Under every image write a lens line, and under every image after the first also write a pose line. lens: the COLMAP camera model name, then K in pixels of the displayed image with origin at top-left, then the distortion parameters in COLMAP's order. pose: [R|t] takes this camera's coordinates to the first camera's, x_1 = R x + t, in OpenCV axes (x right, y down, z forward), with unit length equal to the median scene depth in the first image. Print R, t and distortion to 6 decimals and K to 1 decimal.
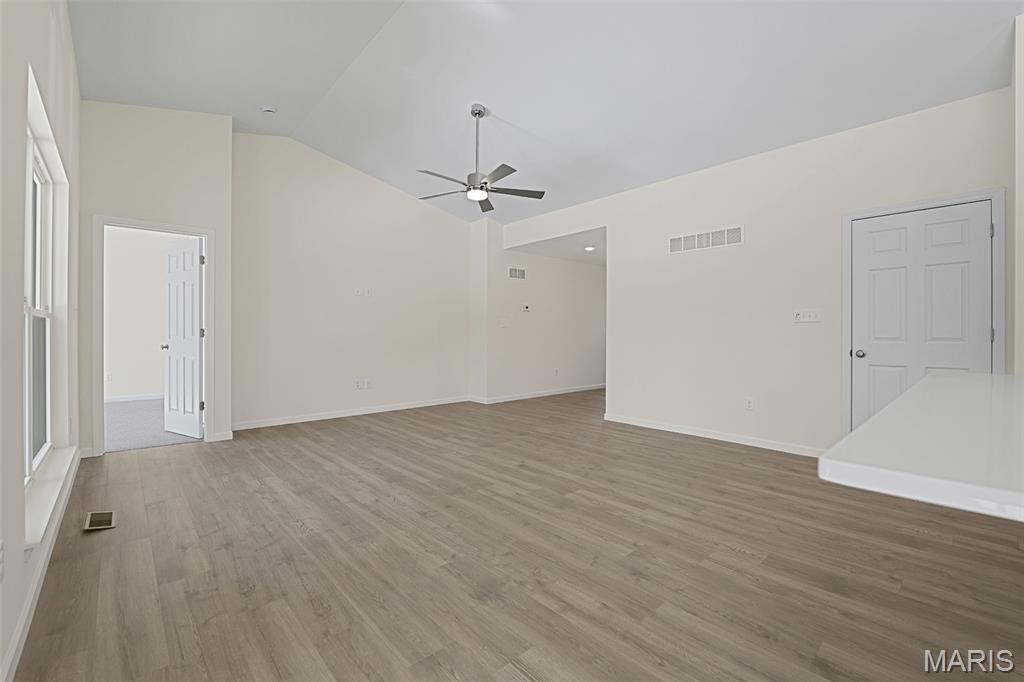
lens RADIAL K [[433.3, 0, 507.8], [0, 433.3, 336.3], [0, 0, 1]] dist [-0.008006, -0.001423]
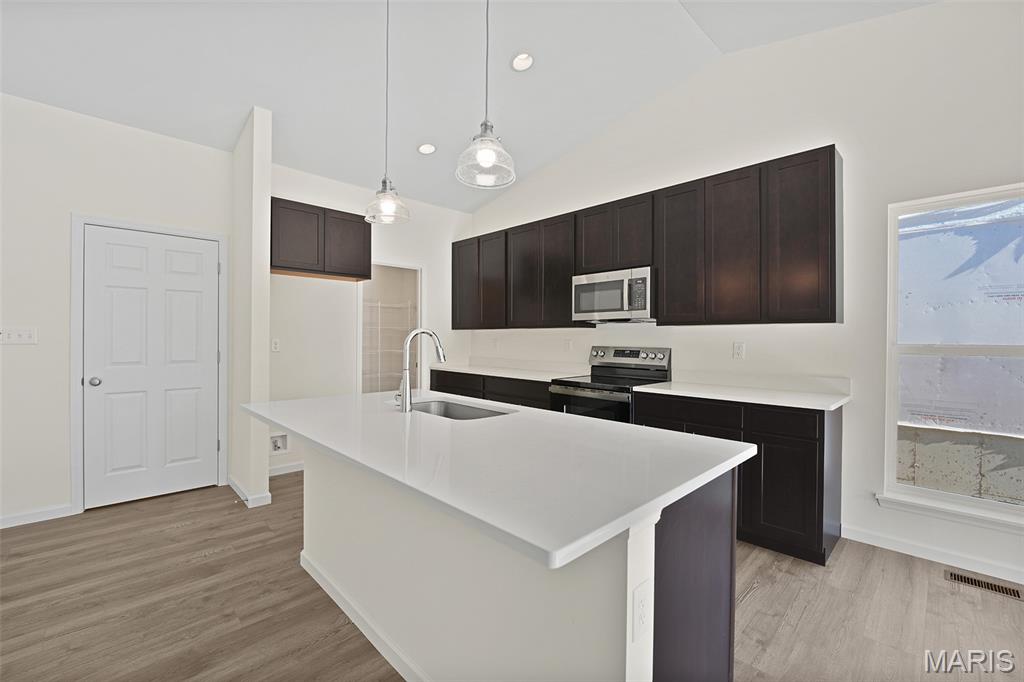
lens RADIAL K [[433.3, 0, 520.7], [0, 433.3, 337.0], [0, 0, 1]] dist [-0.008006, -0.001423]
pose [[-0.053606, -0.003769, 0.998555, -0.097058], [-0.004807, 0.999982, 0.003516, -0.065028], [-0.998551, -0.004612, -0.053623, 0.228514]]
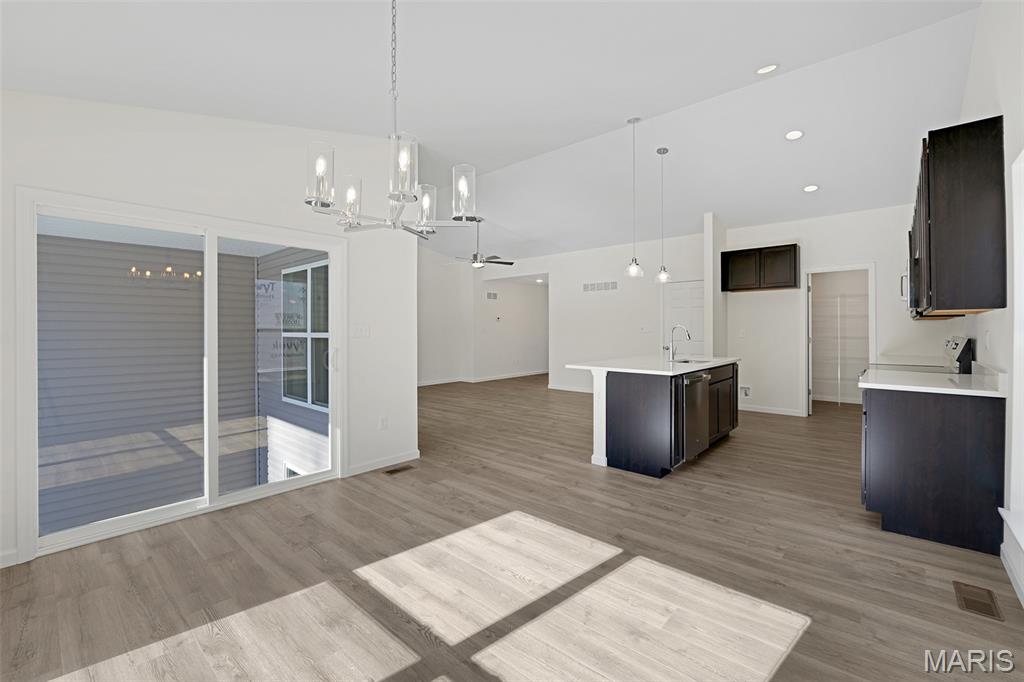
lens RADIAL K [[433.3, 0, 507.2], [0, 433.3, 327.8], [0, 0, 1]] dist [-0.008006, -0.001423]
pose [[0.993490, -0.005714, 0.113777, -0.200994], [0.006640, 0.999948, -0.007767, -0.058210], [-0.113727, 0.008472, 0.993476, -1.171892]]
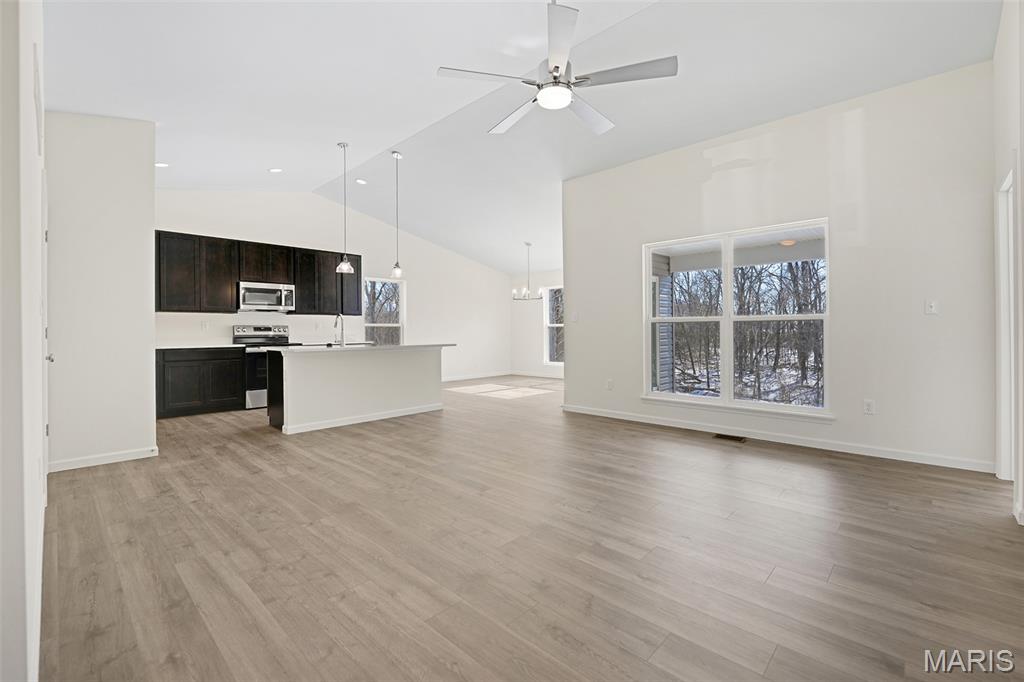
lens RADIAL K [[433.3, 0, 511.2], [0, 433.3, 337.4], [0, 0, 1]] dist [-0.008006, -0.001423]
pose [[-0.996686, 0.001553, -0.081333, 0.053105], [0.000154, 0.999852, 0.017206, -0.009635], [0.081348, 0.017136, -0.996538, 2.156906]]
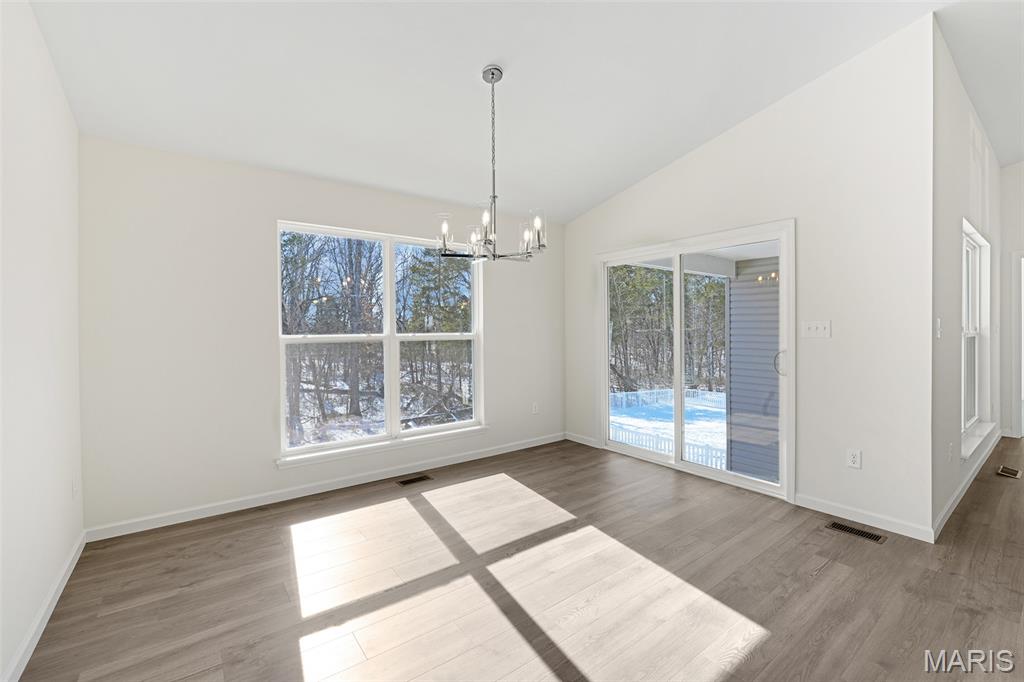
lens RADIAL K [[433.3, 0, 521.9], [0, 433.3, 333.8], [0, 0, 1]] dist [-0.008006, -0.001423]
pose [[-0.075032, 0.004993, -0.997169, 0.541458], [0.005713, 0.999973, 0.004577, -0.060165], [0.997165, -0.005353, -0.075058, -0.475667]]
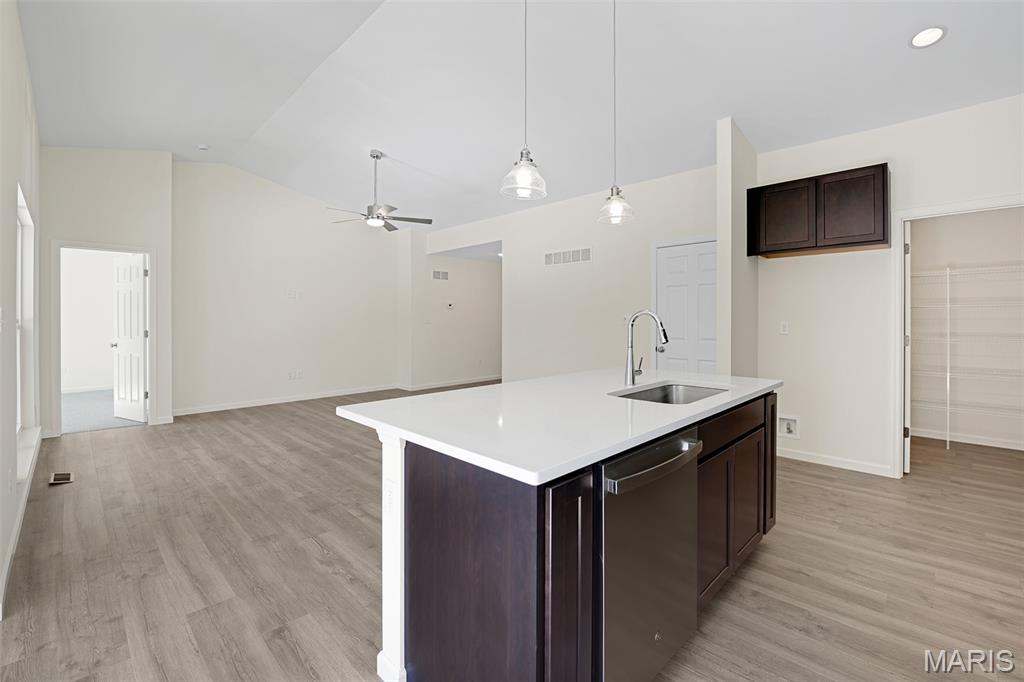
lens RADIAL K [[433.3, 0, 506.3], [0, 433.3, 322.5], [0, 0, 1]] dist [-0.008006, -0.001423]
pose [[0.998230, -0.004244, 0.059315, 0.325814], [0.004220, 0.999991, 0.000532, -0.055149], [-0.059317, -0.000281, 0.998239, -0.375530]]
